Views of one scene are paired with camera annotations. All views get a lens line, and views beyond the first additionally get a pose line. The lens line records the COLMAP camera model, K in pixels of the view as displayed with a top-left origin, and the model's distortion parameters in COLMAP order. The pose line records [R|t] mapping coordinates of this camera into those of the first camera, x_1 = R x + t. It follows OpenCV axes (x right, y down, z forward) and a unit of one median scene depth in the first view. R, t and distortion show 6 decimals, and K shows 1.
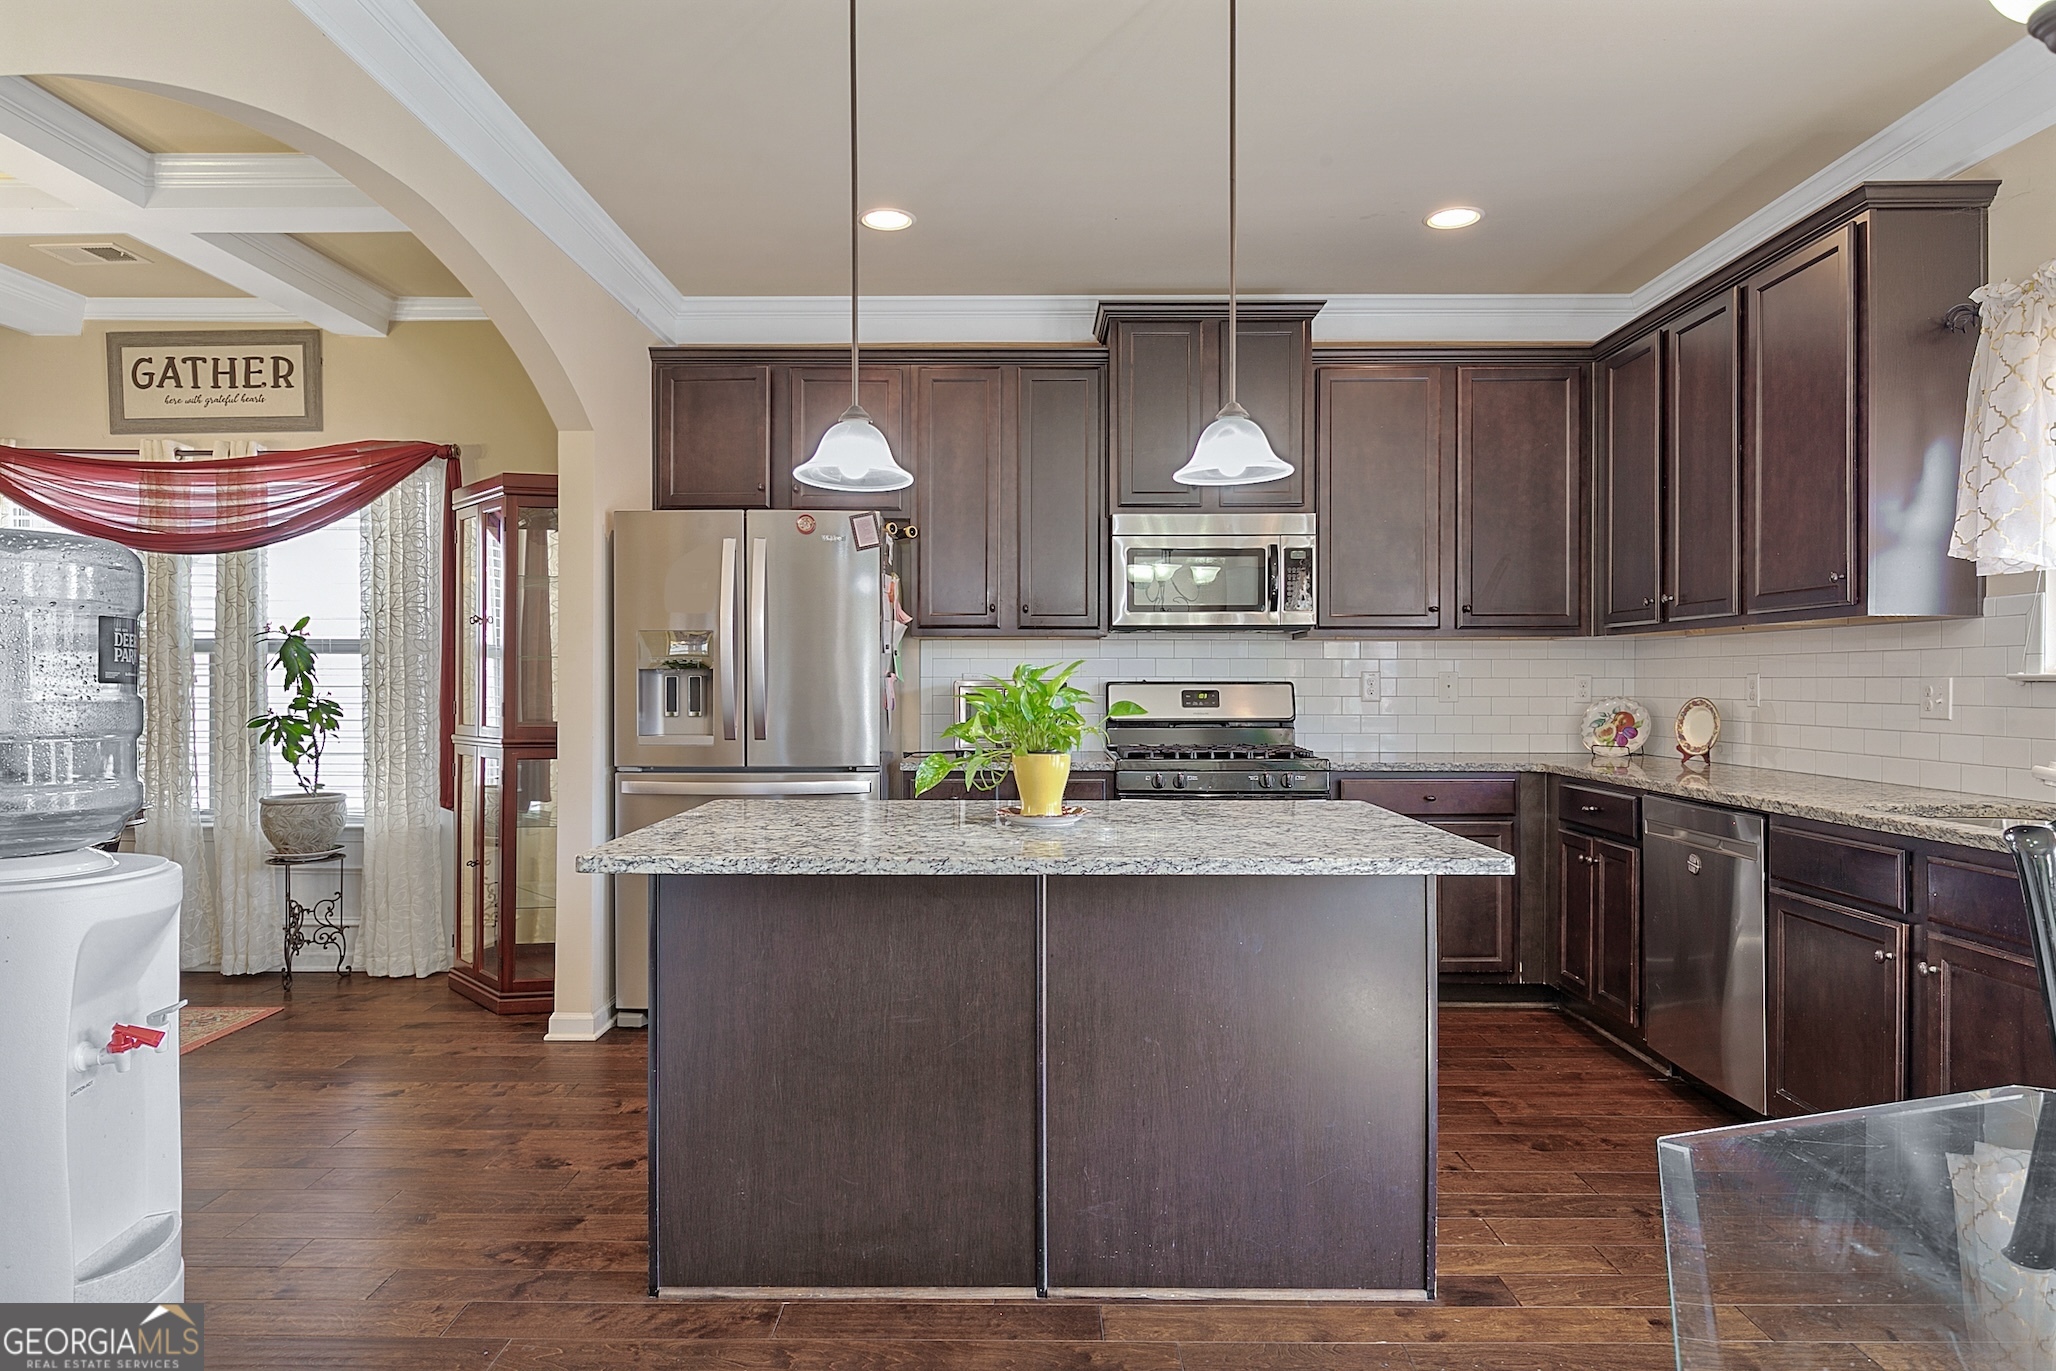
lens RADIAL K [[1222.7, 0, 1020.9], [0, 1222.7, 683.9], [0, 0, 1]] dist [-0.002897, 0.001269]
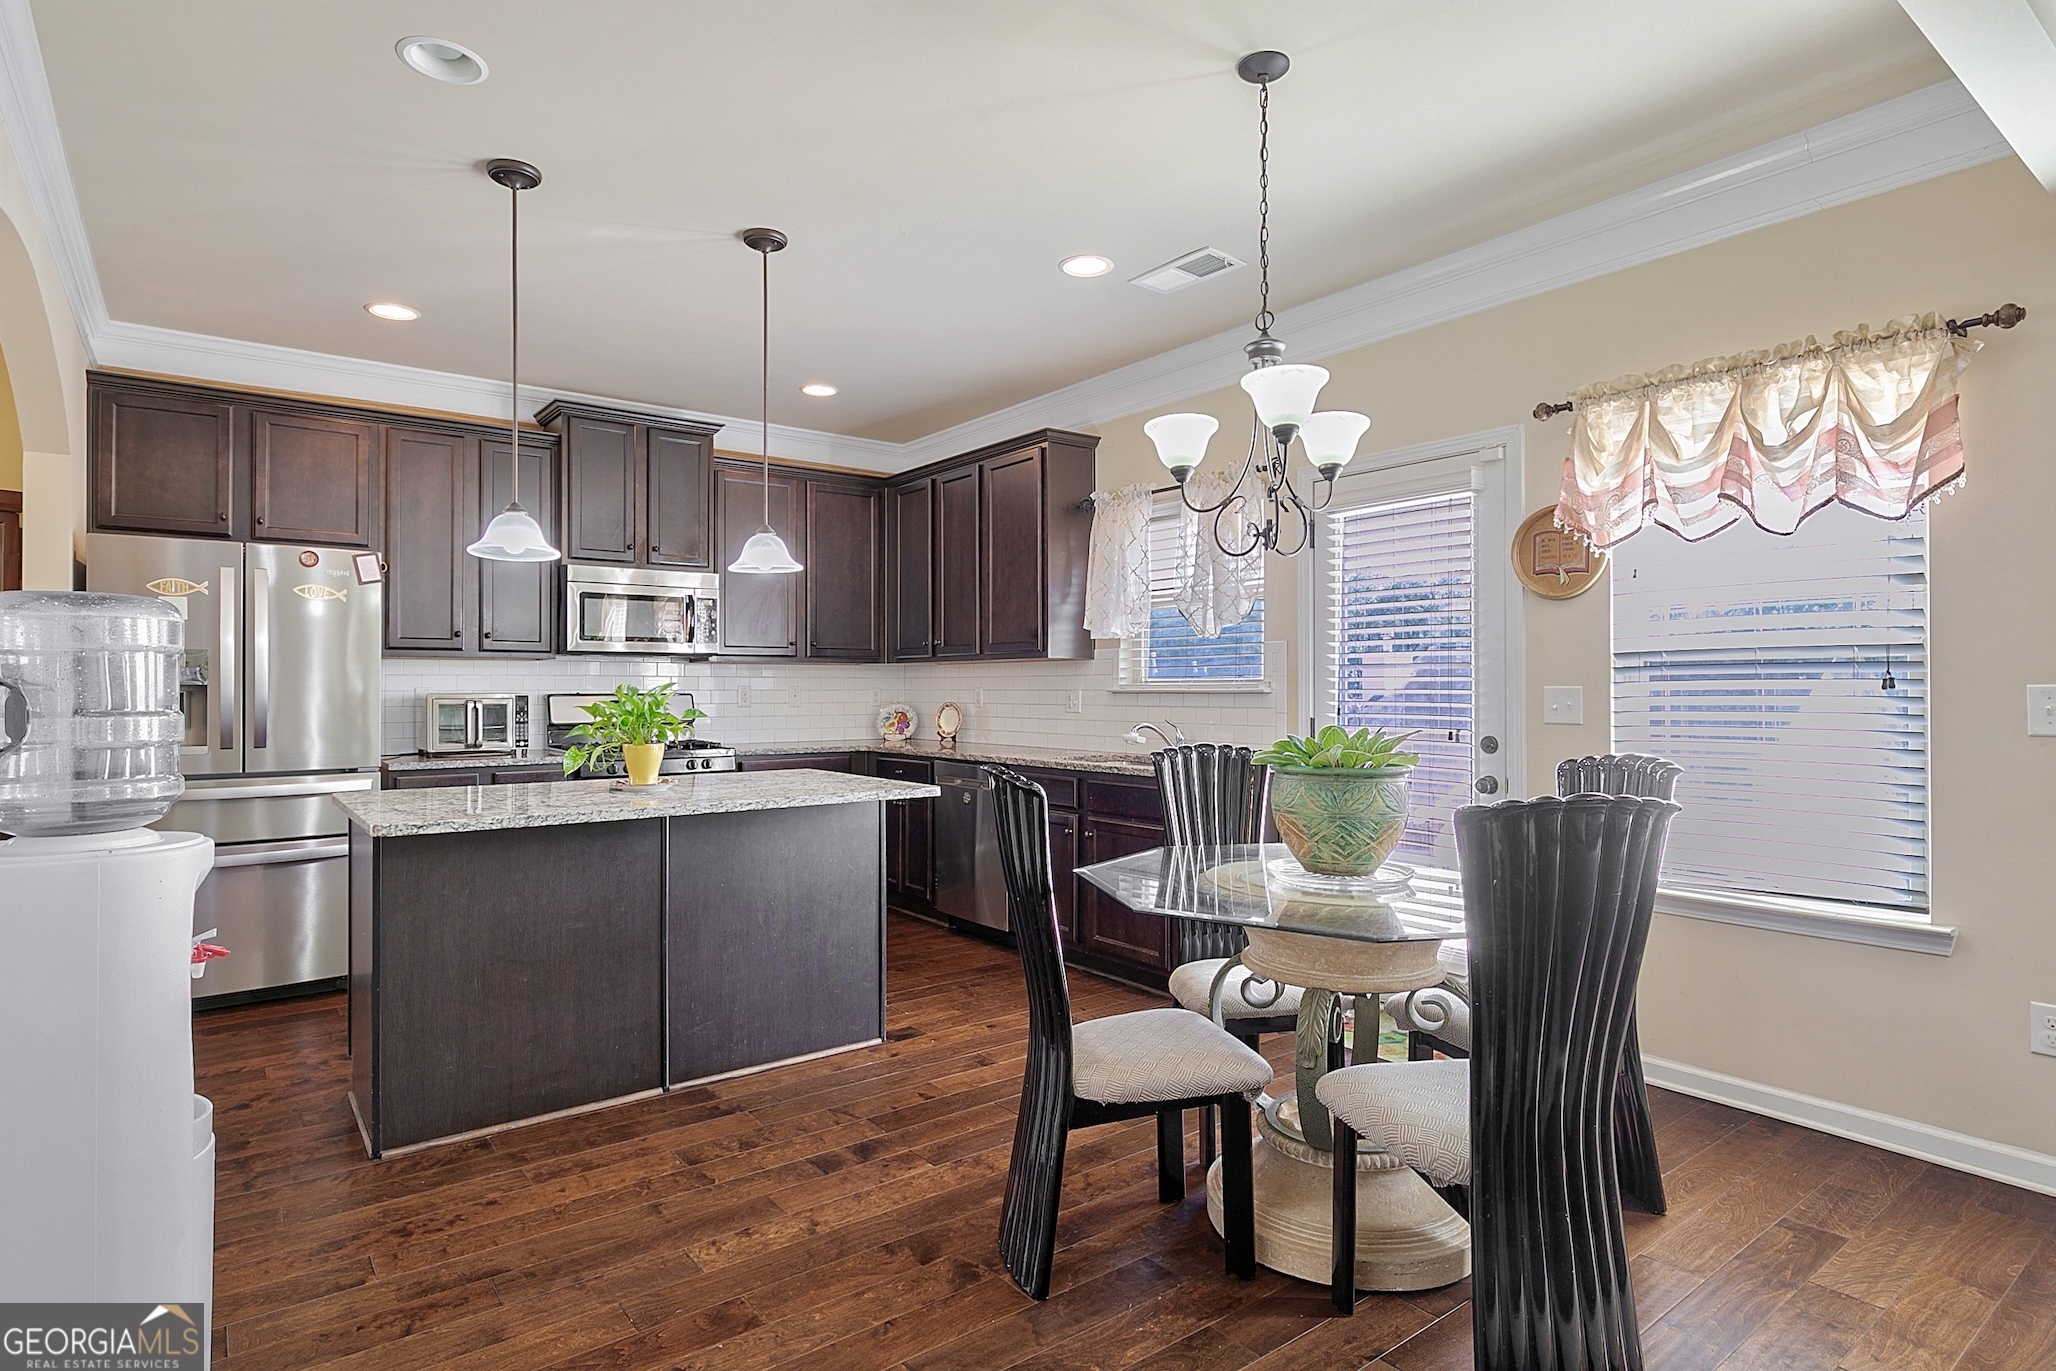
lens RADIAL K [[1072.5, 0, 1021.0], [0, 1072.5, 677.6], [0, 0, 1]] dist [-0.001035, -0.000664]
pose [[0.789239, 0.004147, 0.614072, -0.235596], [0.003617, 0.999928, -0.011402, -0.004687], [-0.614075, 0.011220, 0.789168, -0.183066]]
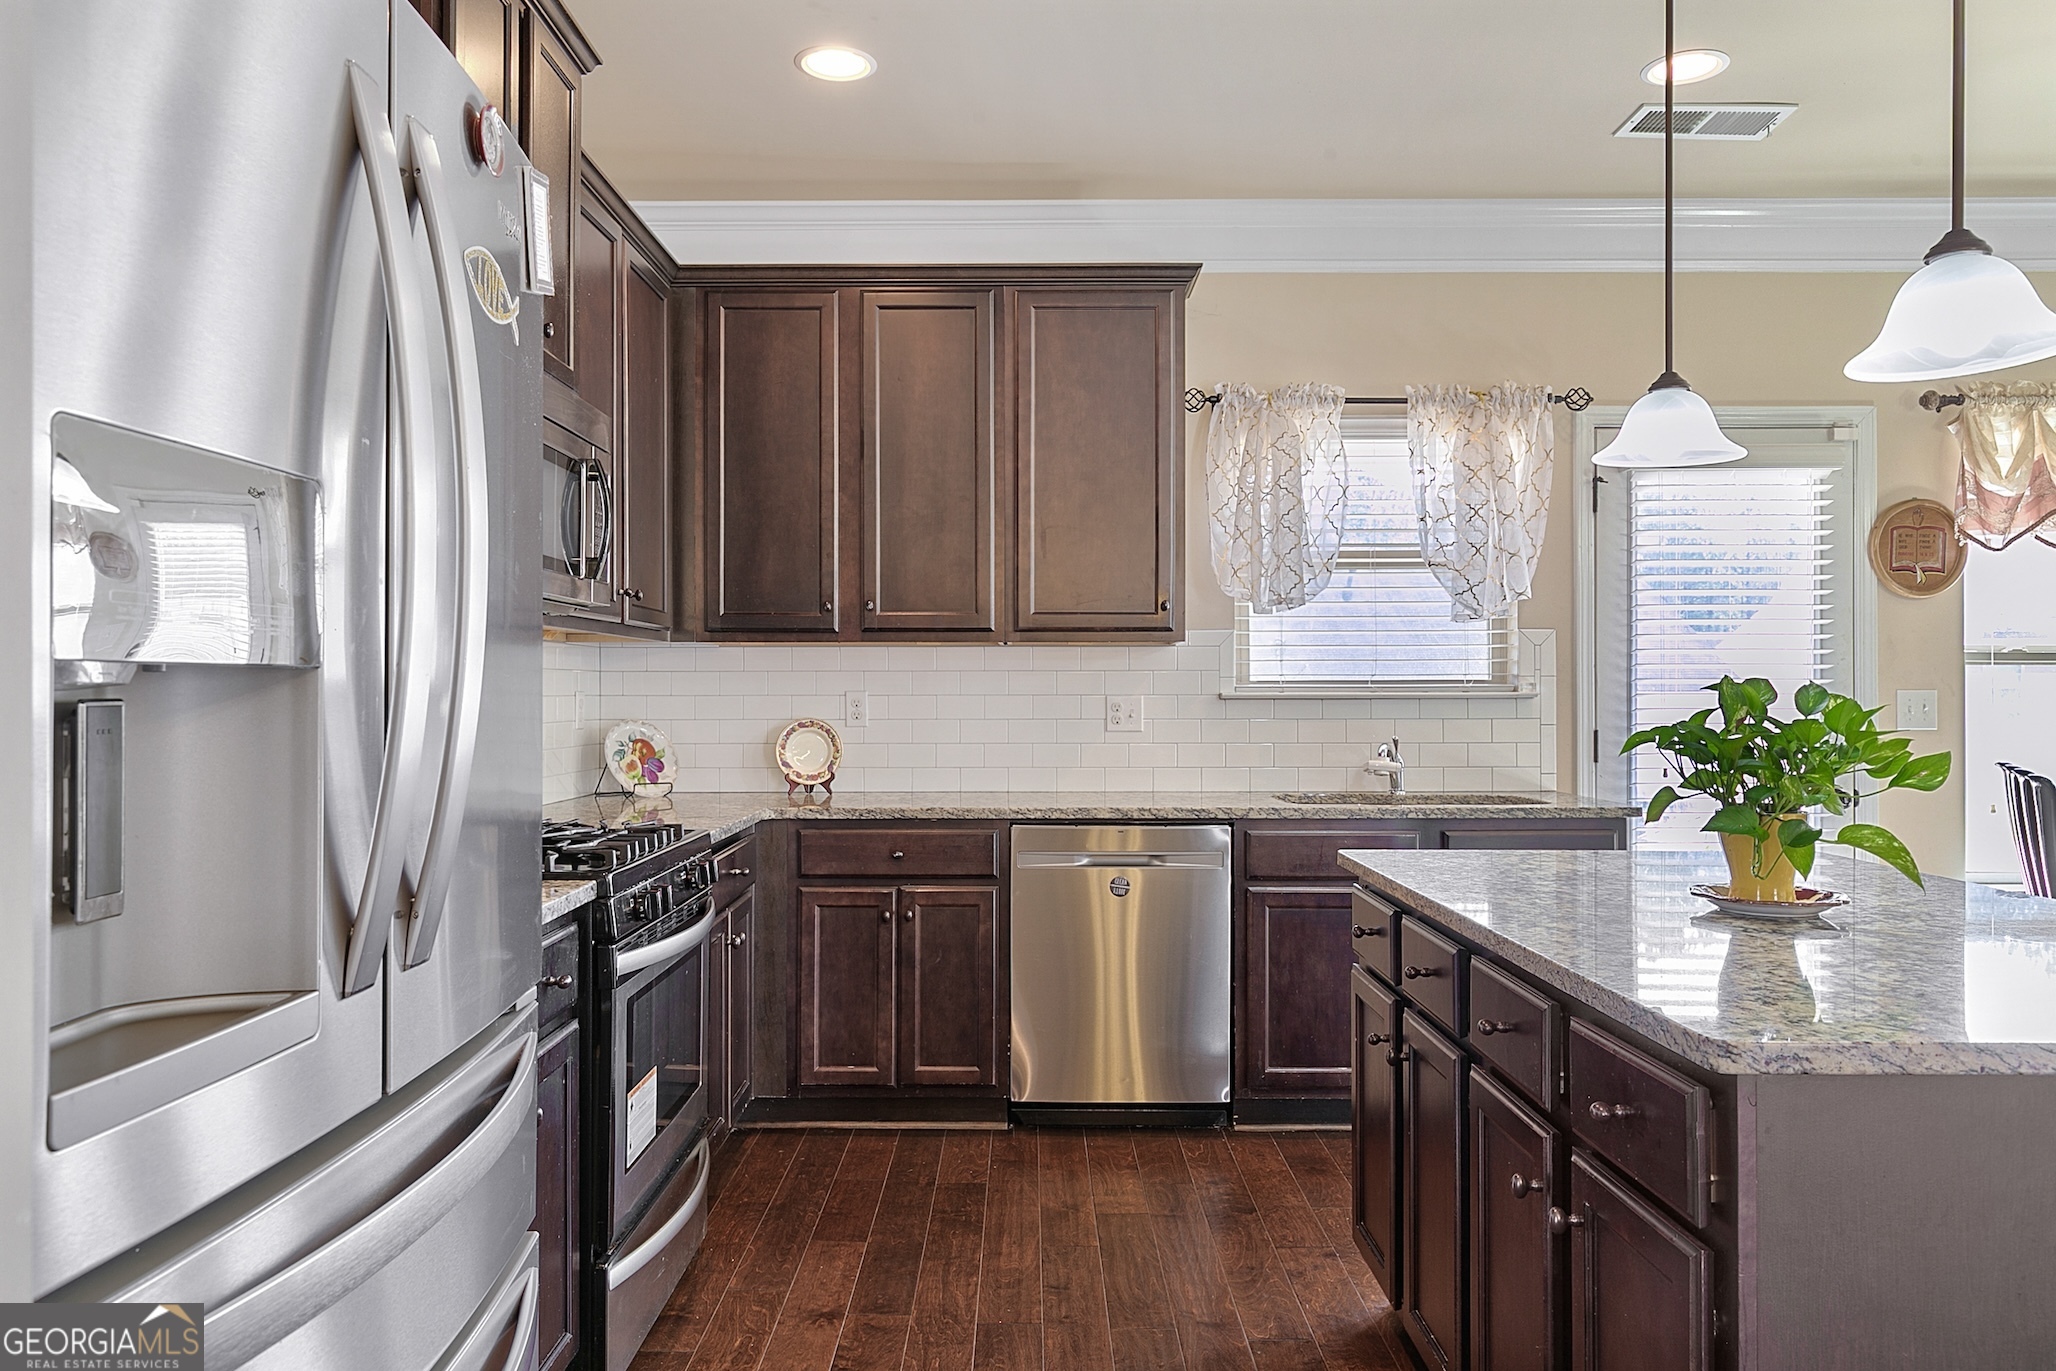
lens RADIAL K [[1440.8, 0, 1024.8], [0, 1440.8, 685.7], [0, 0, 1]] dist [0.003599, -0.007755]
pose [[0.000238, 0.003736, 0.999993, -0.440252], [0.003319, 0.999988, -0.003737, -0.007042], [-0.999994, 0.003320, 0.000226, 0.778711]]
